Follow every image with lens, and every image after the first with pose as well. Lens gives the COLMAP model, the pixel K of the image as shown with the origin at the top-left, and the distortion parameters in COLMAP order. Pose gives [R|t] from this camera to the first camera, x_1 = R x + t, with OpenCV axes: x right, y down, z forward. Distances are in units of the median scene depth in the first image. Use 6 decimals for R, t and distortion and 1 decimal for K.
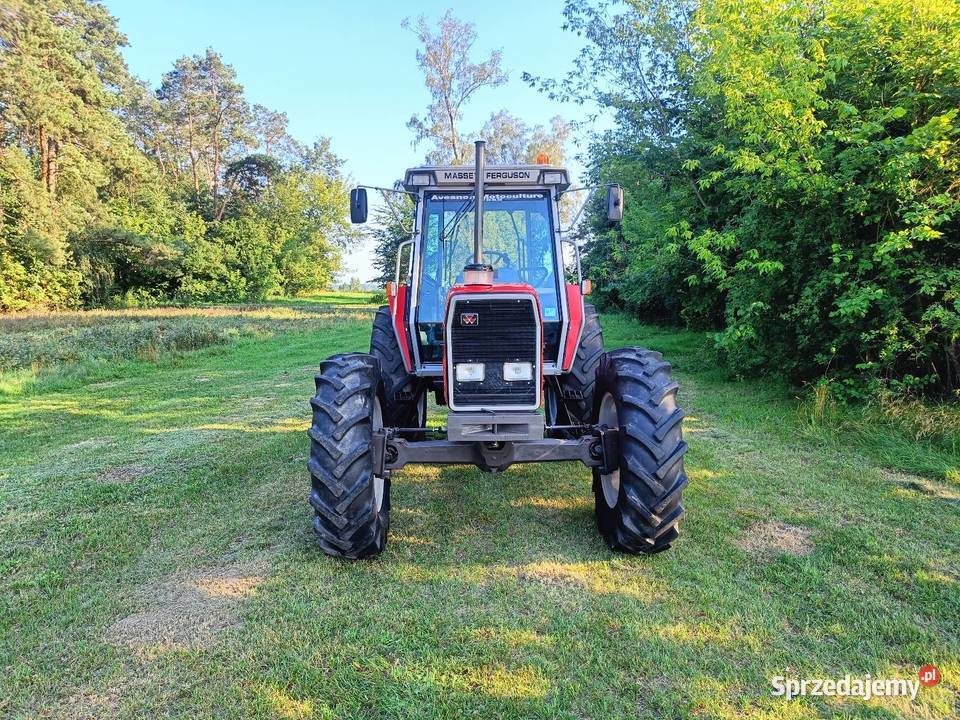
lens RADIAL K [[667.9, 0, 473.3], [0, 667.9, 354.7], [0, 0, 1]] dist [0.018161, -0.005075]
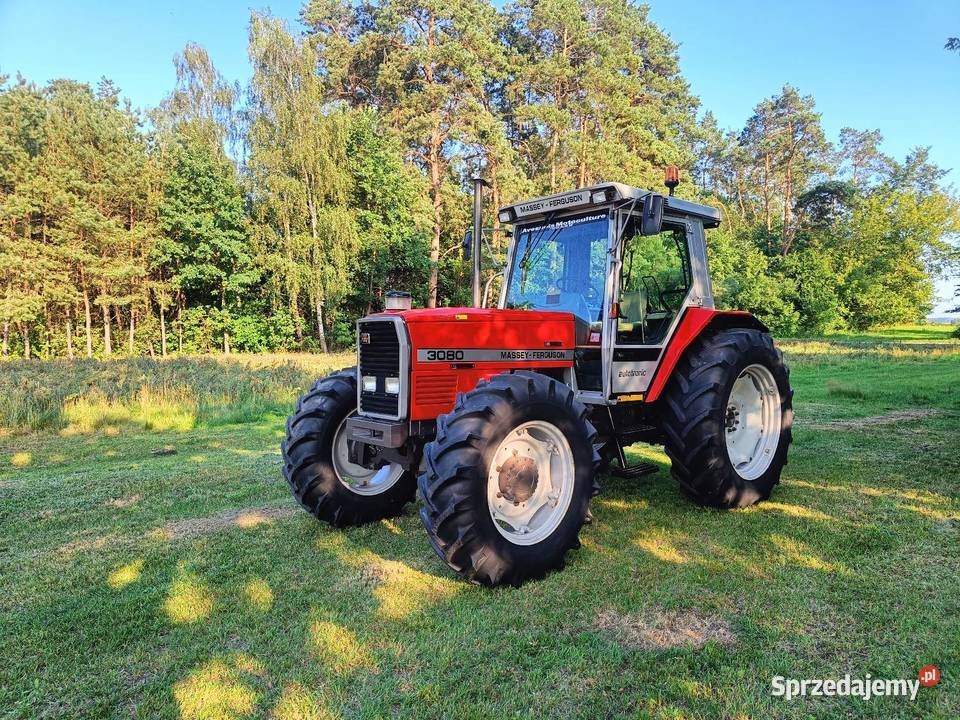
lens RADIAL K [[667.9, 0, 497.4], [0, 667.9, 361.4], [0, 0, 1]] dist [0.018161, -0.005075]
pose [[0.667251, 0.033860, -0.744063, 0.084230], [-0.065788, 0.997741, -0.013593, -0.000963], [0.741922, 0.058021, 0.667971, 0.031221]]
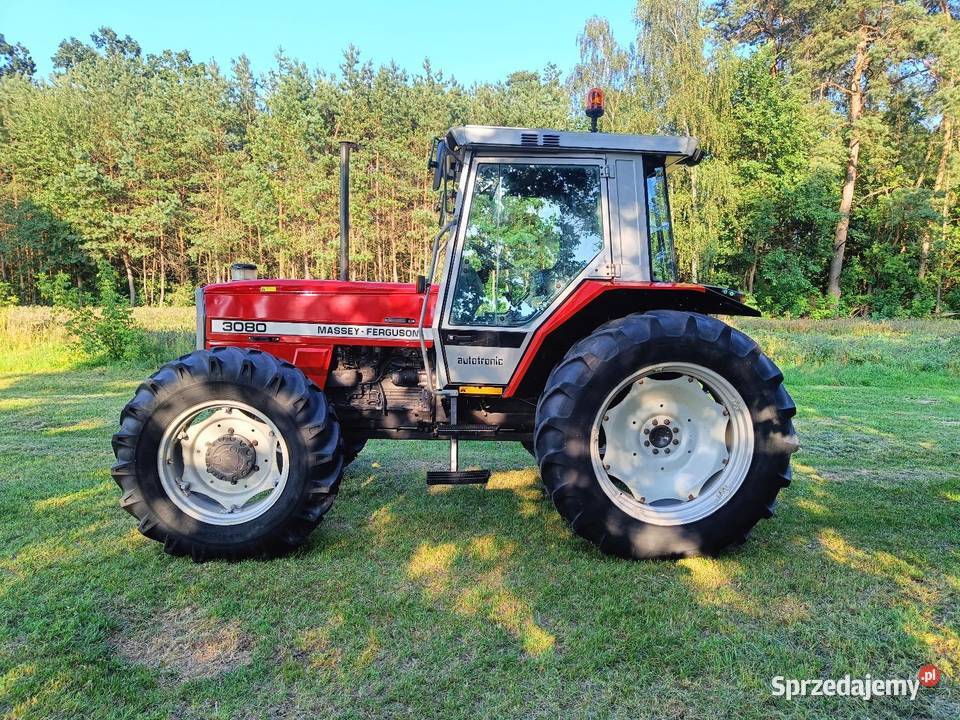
lens RADIAL K [[667.9, 0, 488.7], [0, 667.9, 360.5], [0, 0, 1]] dist [0.018161, -0.005075]
pose [[0.056273, 0.111562, -0.992163, 0.251063], [-0.106899, 0.988698, 0.105110, -0.080042], [0.992676, 0.100146, 0.067563, 0.664766]]
